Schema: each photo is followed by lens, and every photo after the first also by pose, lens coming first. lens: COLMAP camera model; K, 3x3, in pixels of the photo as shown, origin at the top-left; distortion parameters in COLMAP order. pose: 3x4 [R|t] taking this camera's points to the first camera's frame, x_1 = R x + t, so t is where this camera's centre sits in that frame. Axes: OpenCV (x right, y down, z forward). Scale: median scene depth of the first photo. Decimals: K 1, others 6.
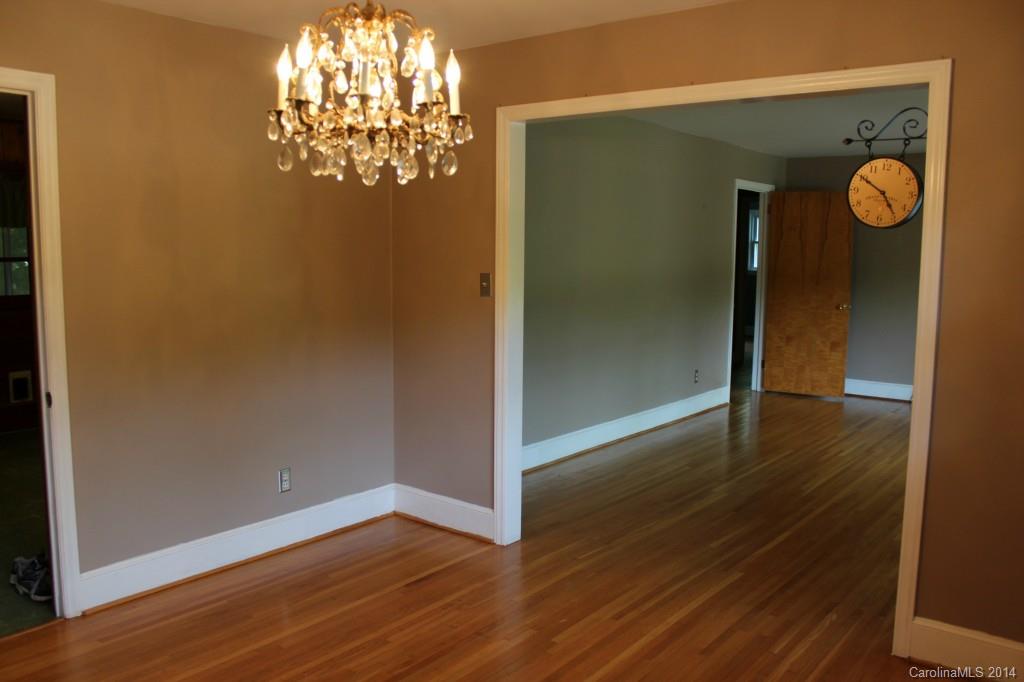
lens RADIAL K [[829.4, 0, 512.0], [0, 829.4, 341.0], [0, 0, 1]] dist [-0.042986, 0.004955]
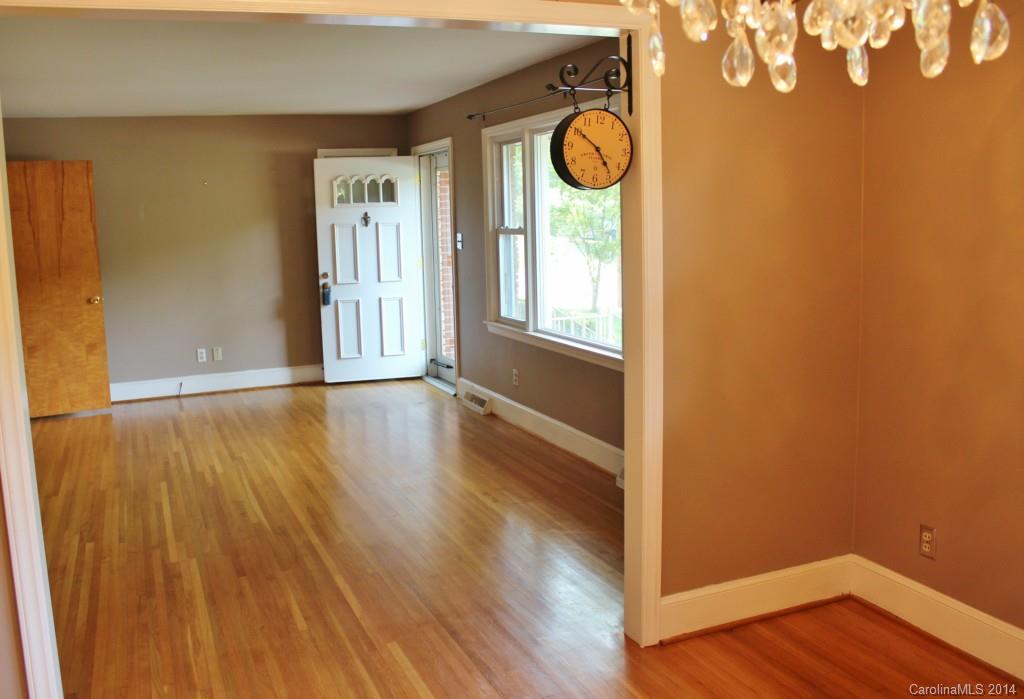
lens RADIAL K [[892.9, 0, 512.0], [0, 892.9, 349.5], [0, 0, 1]] dist [-0.100846, -0.001427]
pose [[0.508134, -0.158752, 0.846521, -0.233499], [0.136820, 0.985264, 0.102644, -0.043619], [-0.850341, 0.063664, 0.522366, 0.326415]]
